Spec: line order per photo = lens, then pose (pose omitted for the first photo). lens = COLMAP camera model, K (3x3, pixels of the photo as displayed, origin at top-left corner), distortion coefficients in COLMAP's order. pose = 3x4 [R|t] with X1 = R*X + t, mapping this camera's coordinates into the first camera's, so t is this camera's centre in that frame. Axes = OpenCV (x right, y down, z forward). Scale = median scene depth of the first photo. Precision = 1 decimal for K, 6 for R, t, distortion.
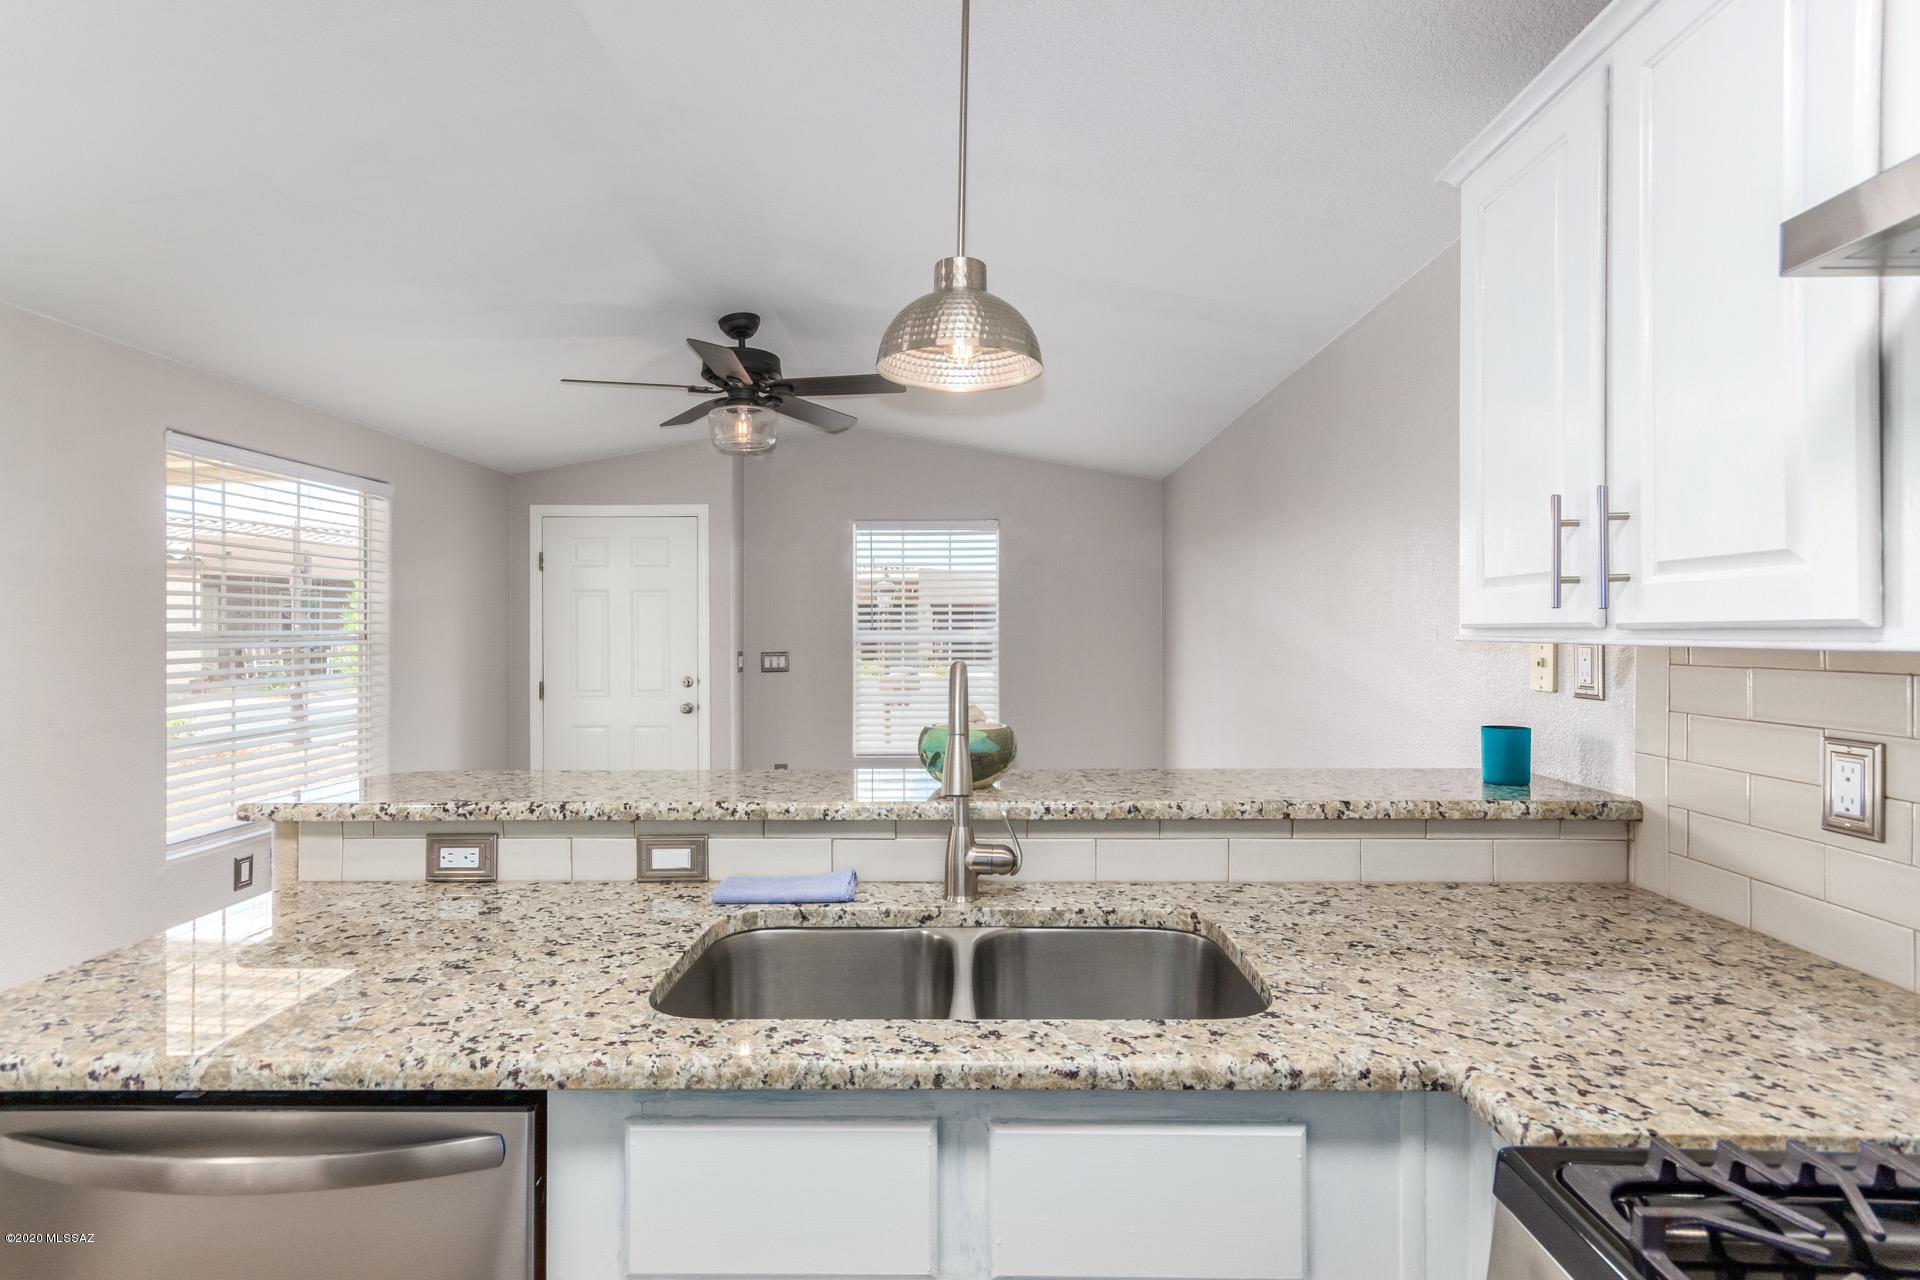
lens RADIAL K [[905.6, 0, 965.4], [0, 905.6, 631.0], [0, 0, 1]] dist [0.006294, 0.000631]
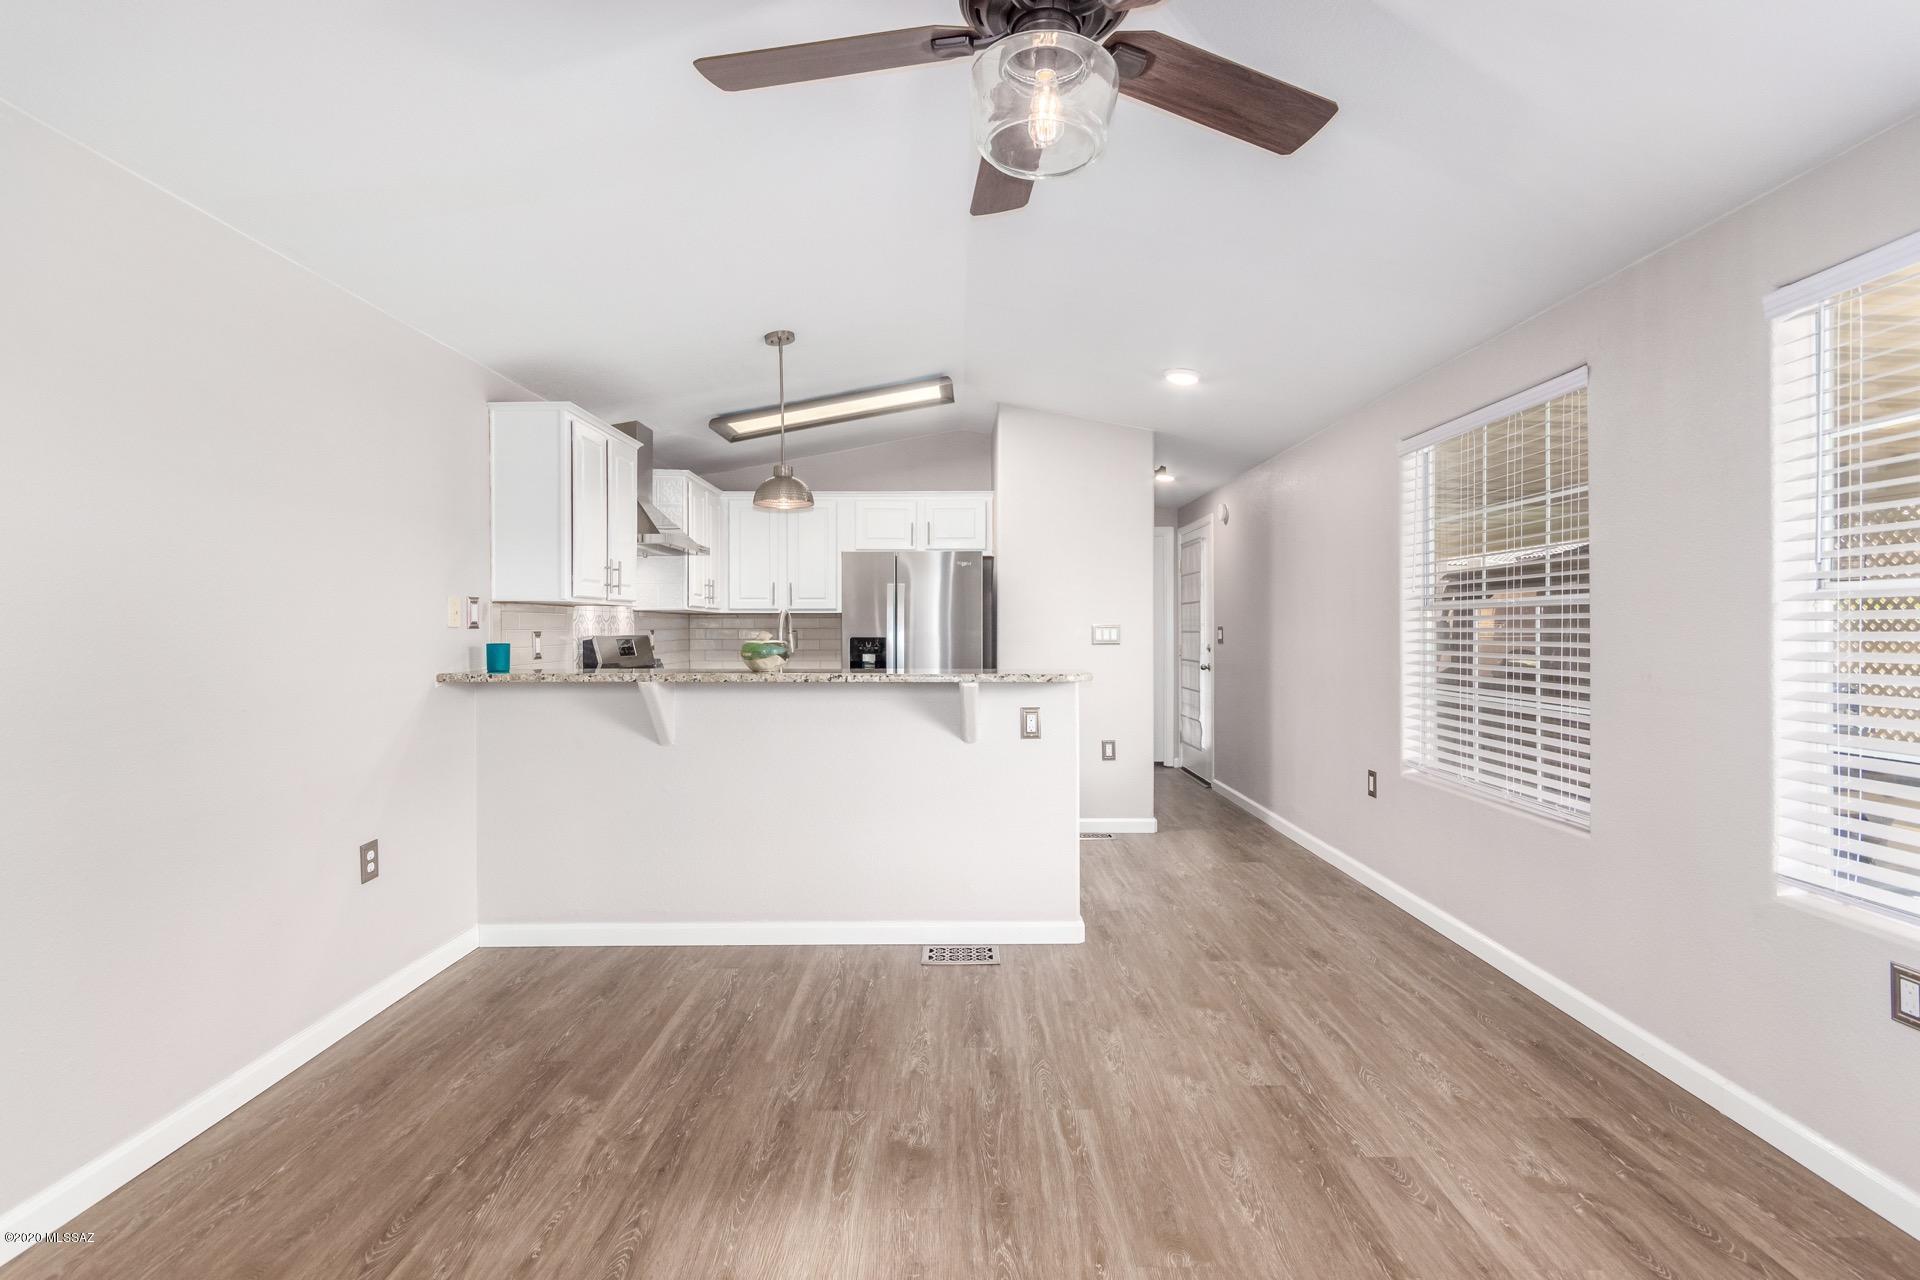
lens RADIAL K [[886.8, 0, 964.1], [0, 886.8, 633.2], [0, 0, 1]] dist [0.002252, 0.001267]
pose [[-0.999833, 0.003276, -0.017970, -0.606706], [0.003174, 0.999979, 0.005680, 0.111817], [0.017989, 0.005622, -0.999822, 4.458259]]
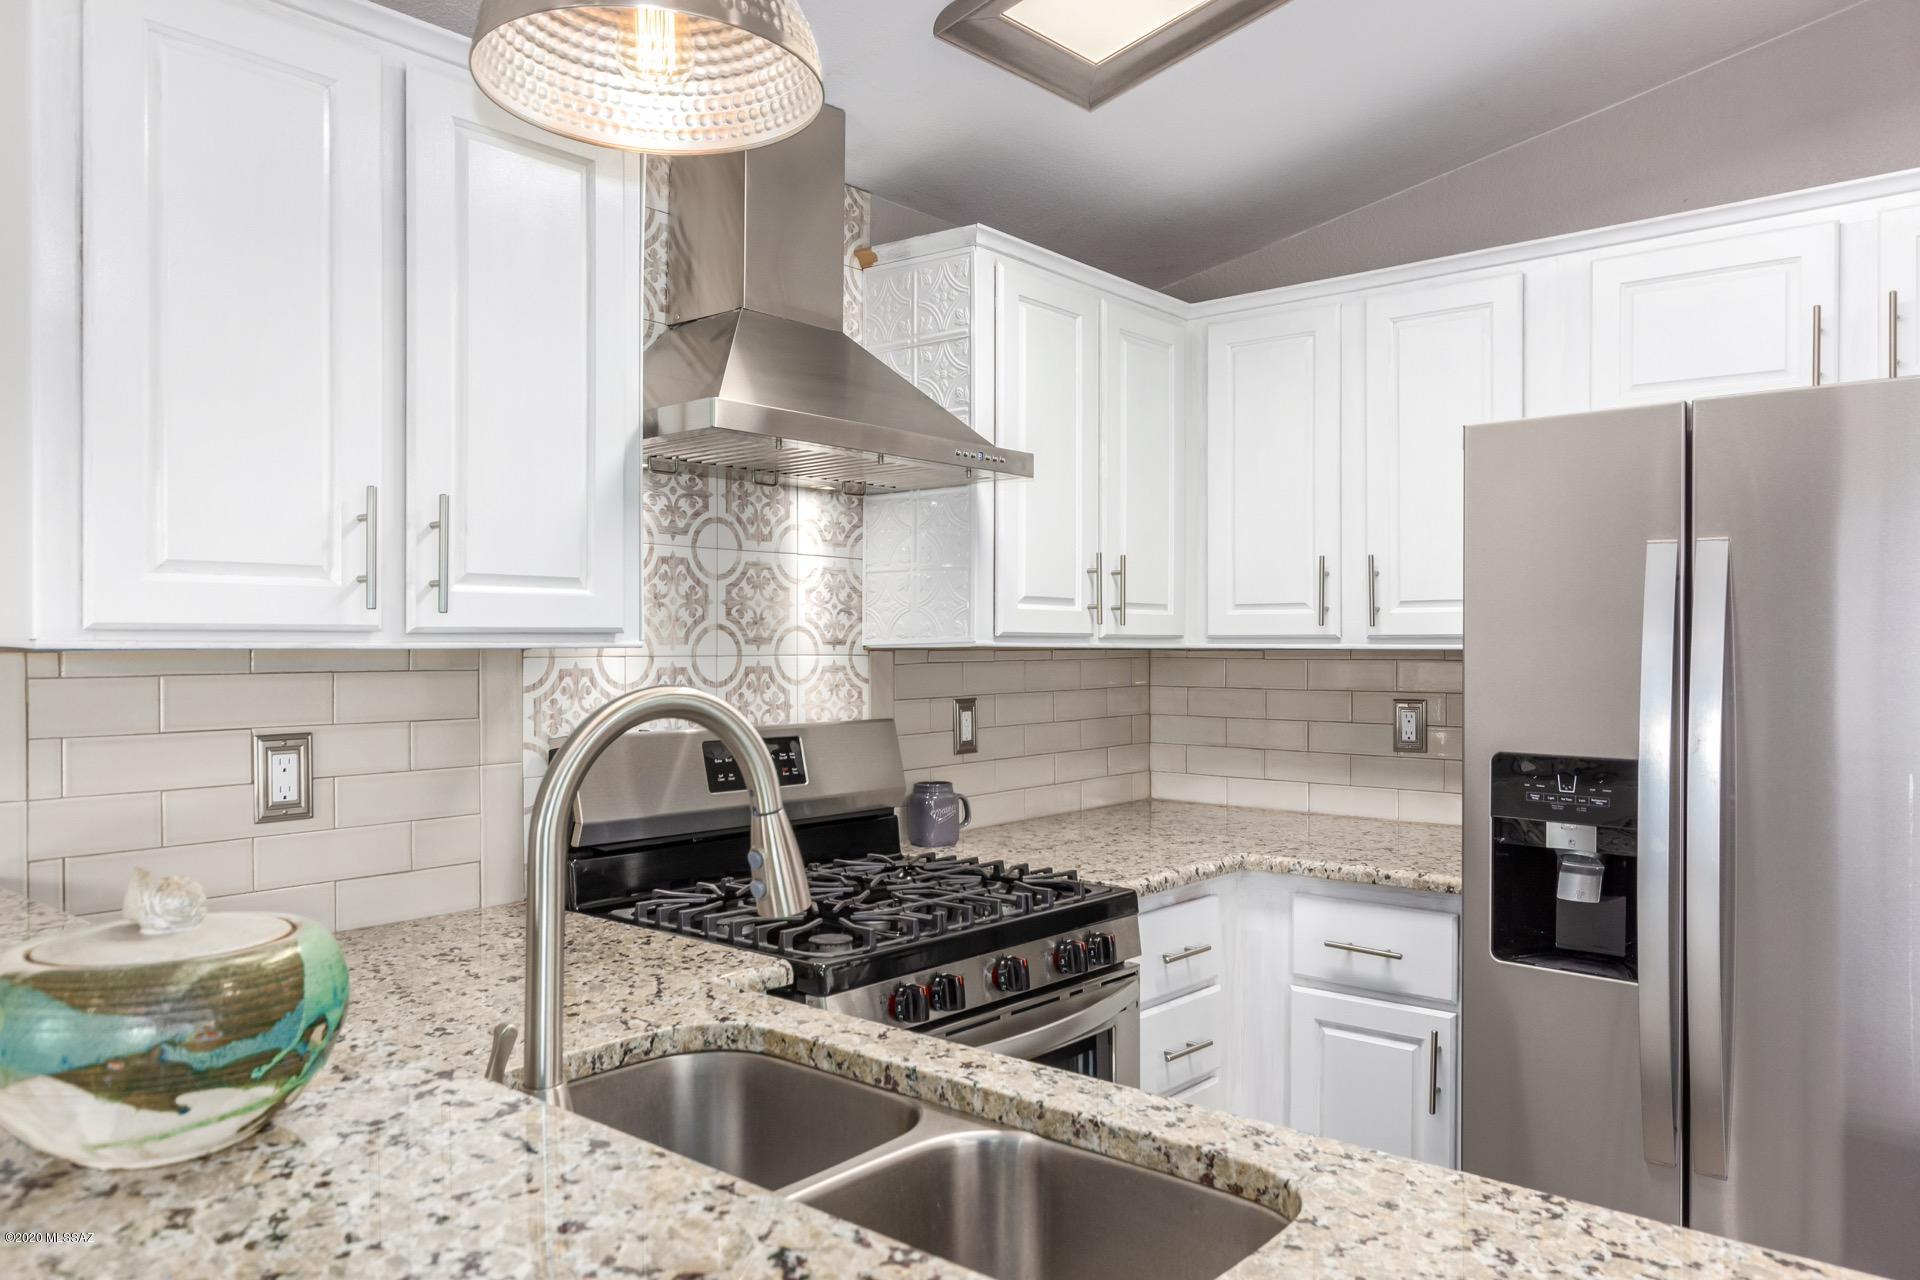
lens RADIAL K [[1347.2, 0, 962.7], [0, 1347.2, 644.0], [0, 0, 1]] dist [-0.001087, -0.000095]
pose [[-0.767093, 0.001408, 0.641535, -0.714892], [0.001842, 0.999998, 0.000008, 0.011536], [-0.641534, 0.001187, -0.767094, 1.736304]]
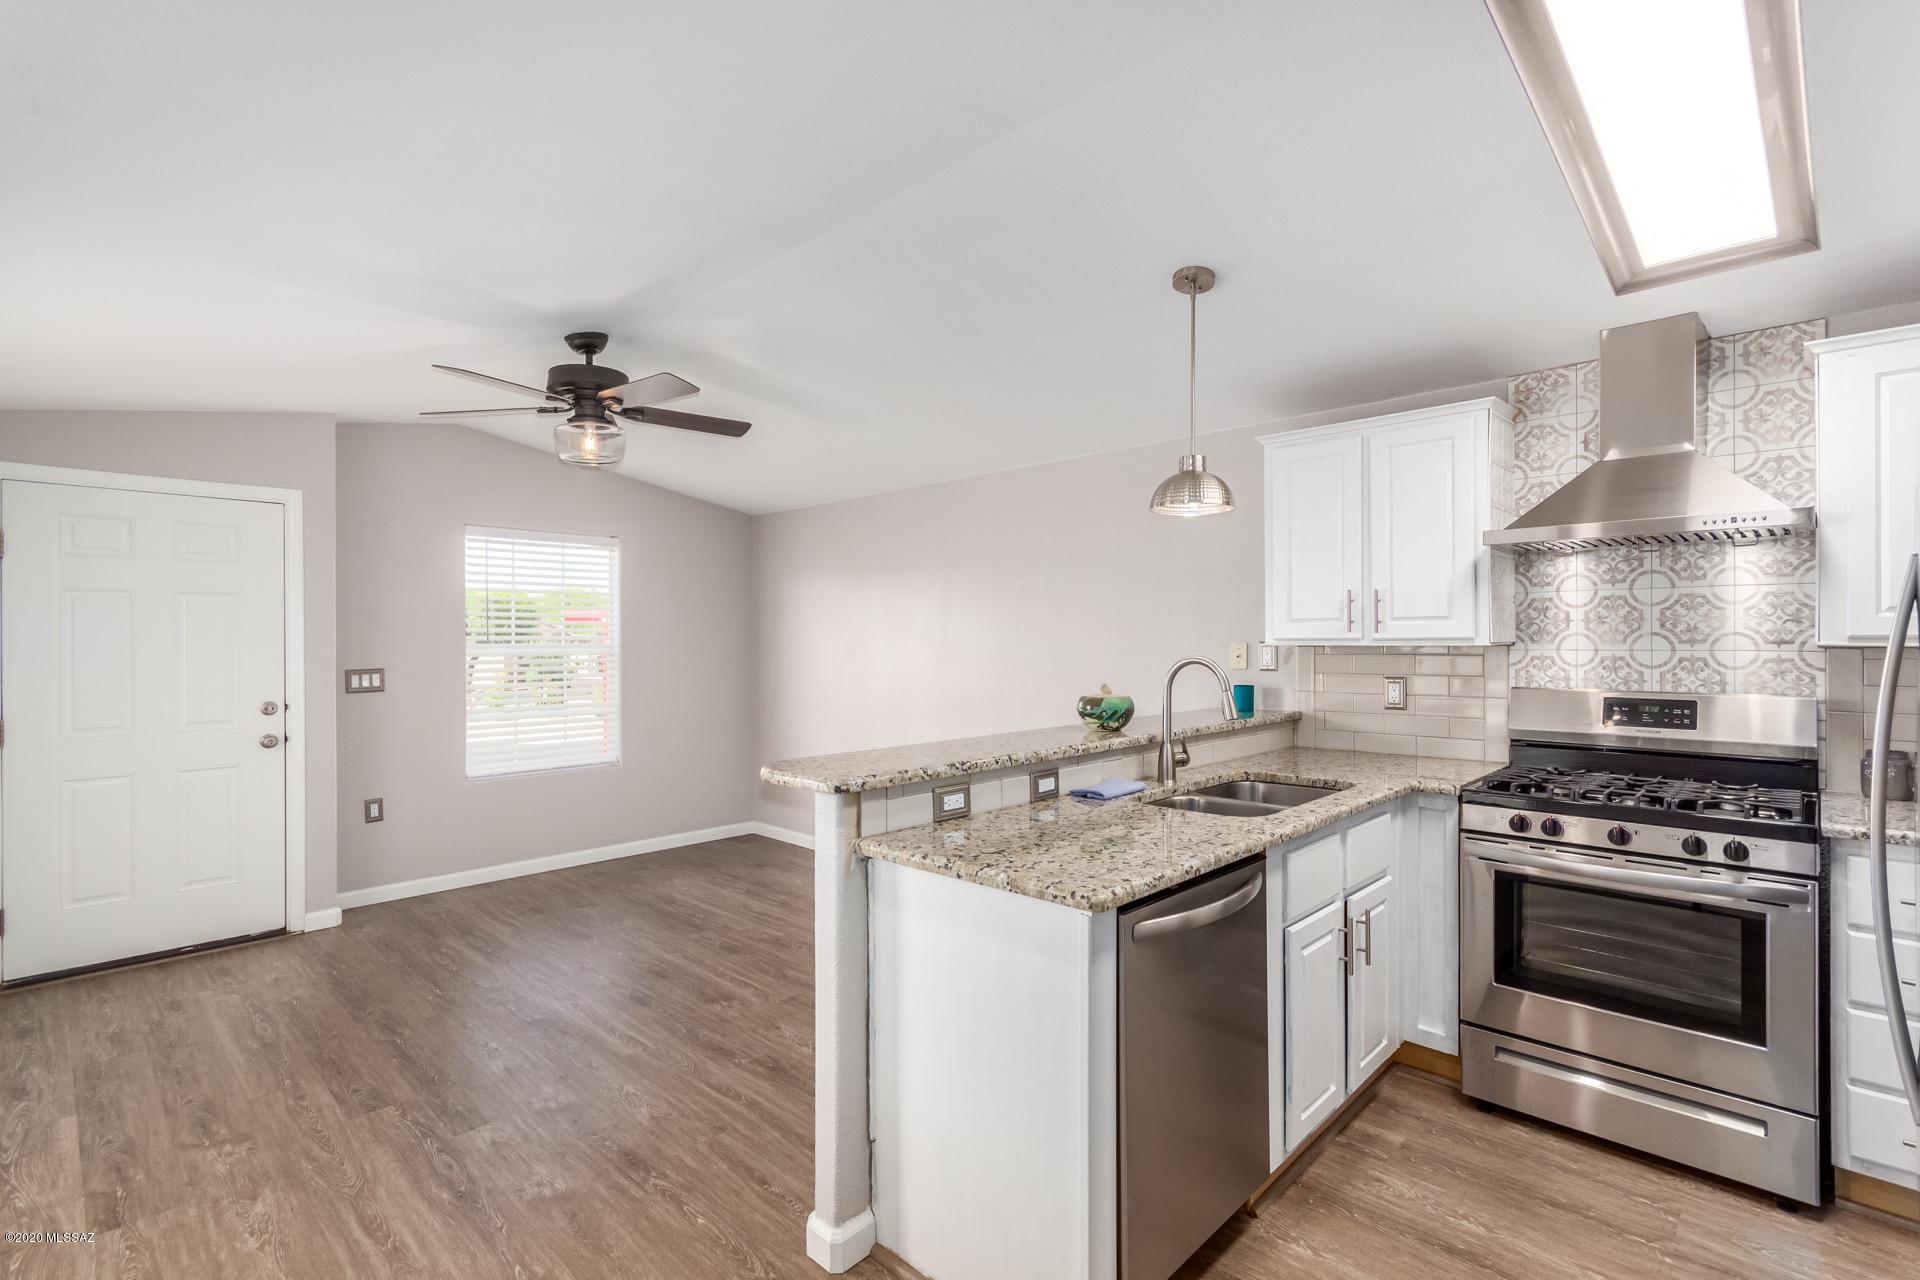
lens RADIAL K [[886.7, 0, 967.2], [0, 886.7, 639.2], [0, 0, 1]] dist [0.005143, -0.000615]
pose [[0.681894, -0.000249, 0.731451, -2.110242], [0.003939, 0.999987, -0.003332, -0.000427], [-0.731440, 0.005153, 0.681886, 0.047370]]
